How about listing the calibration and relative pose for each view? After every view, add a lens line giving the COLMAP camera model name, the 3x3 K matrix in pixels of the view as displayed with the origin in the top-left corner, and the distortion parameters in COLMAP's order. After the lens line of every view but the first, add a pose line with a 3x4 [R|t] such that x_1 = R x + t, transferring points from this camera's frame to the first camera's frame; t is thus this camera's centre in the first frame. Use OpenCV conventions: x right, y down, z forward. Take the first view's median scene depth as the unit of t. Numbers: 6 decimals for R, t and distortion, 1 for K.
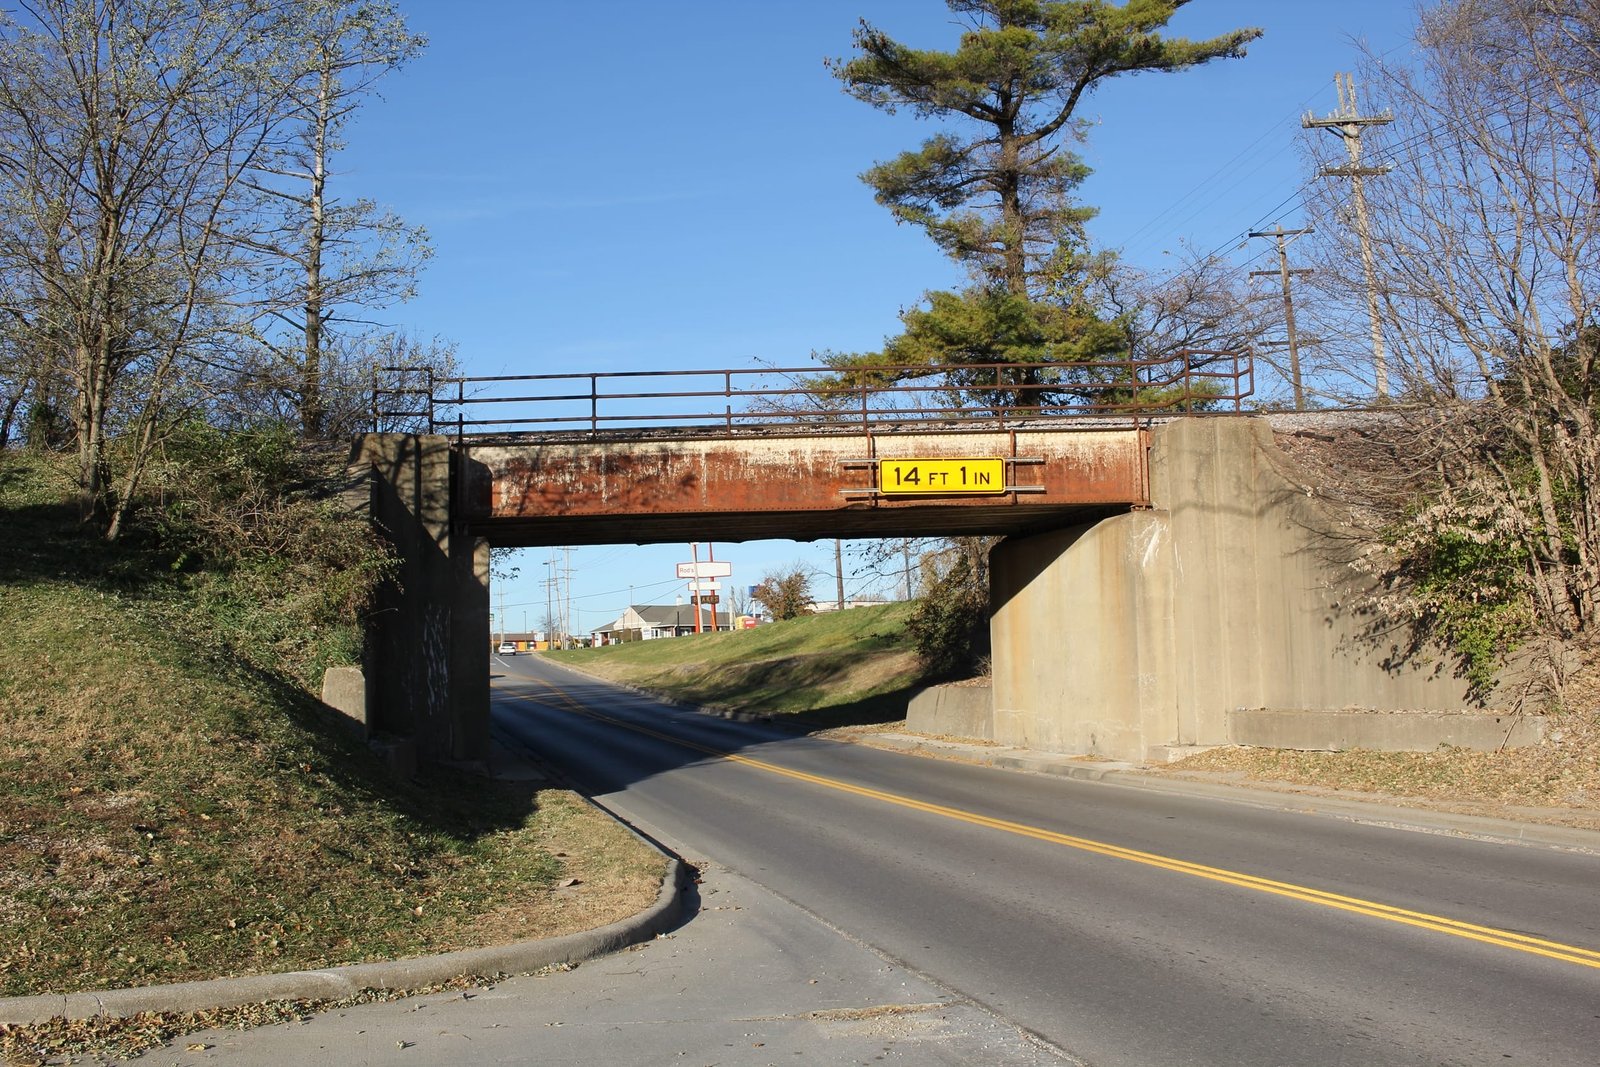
lens RADIAL K [[1365.8, 0, 800.0], [0, 1365.8, 533.5], [0, 0, 1]] dist [-0.110229, 0.001331]
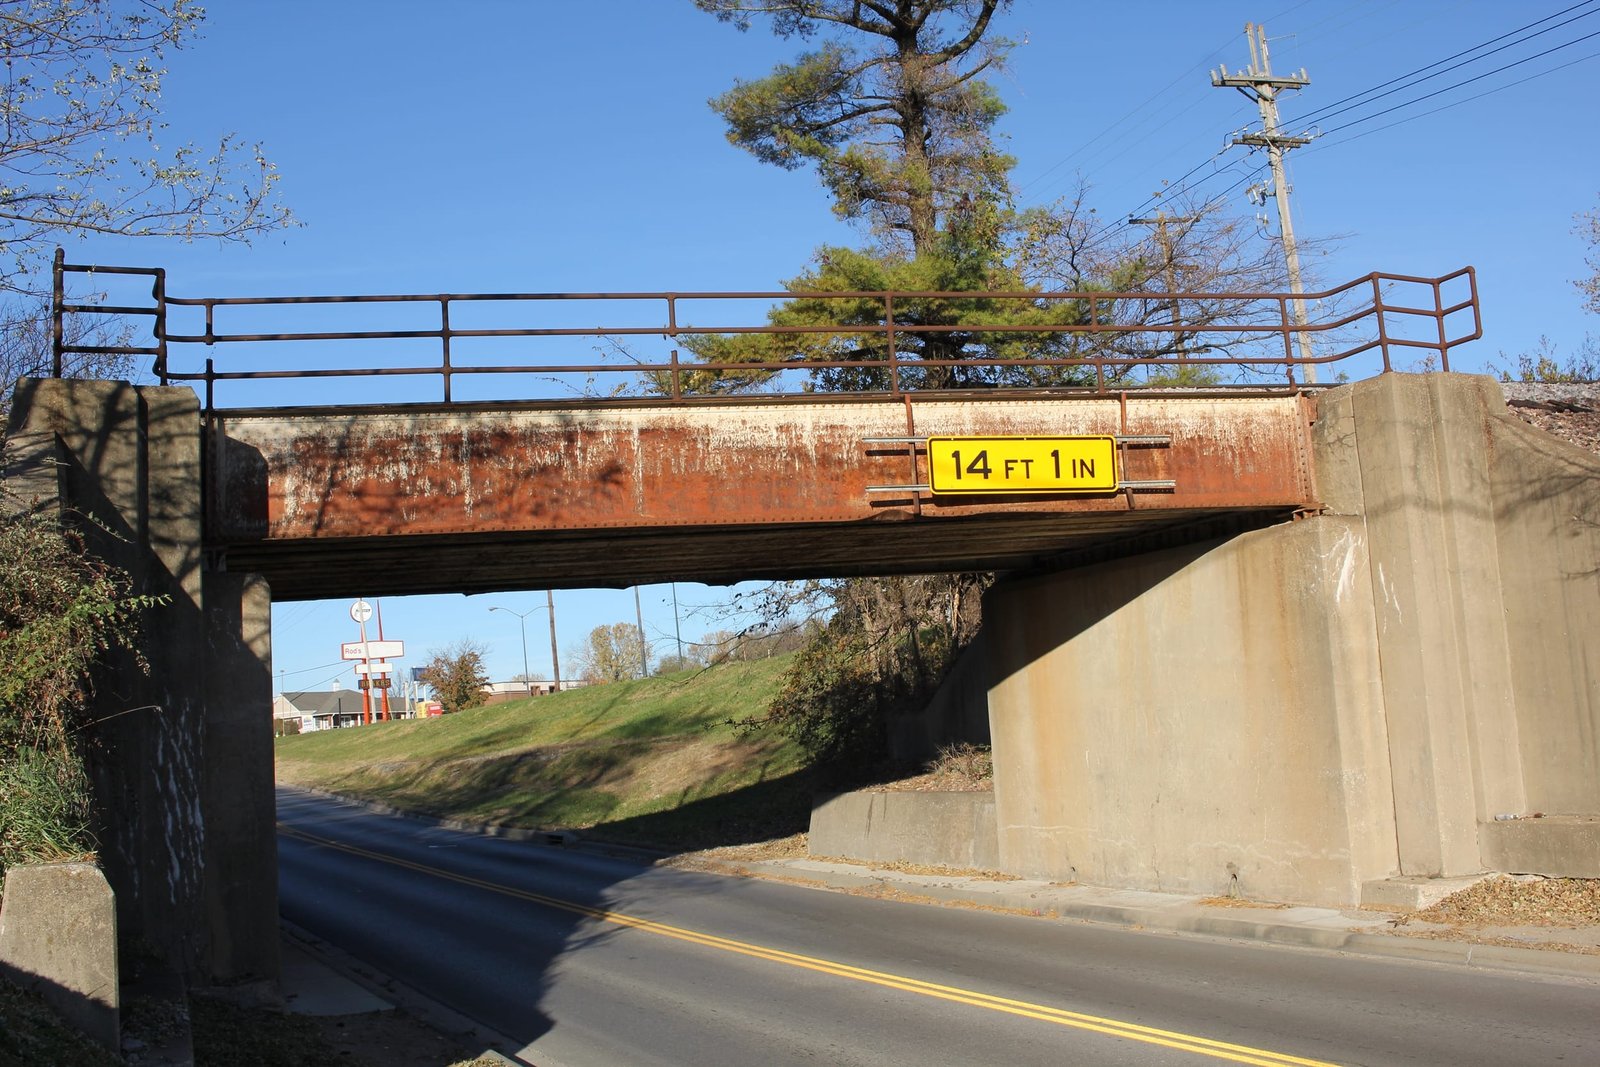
lens RADIAL K [[1509.9, 0, 800.0], [0, 1509.9, 533.5], [0, 0, 1]] dist [-0.087734, 0.001483]
pose [[0.978811, -0.009944, 0.204523, -0.136167], [0.019324, 0.998848, -0.043915, 0.017537], [-0.203851, 0.046937, 0.977876, 0.342676]]
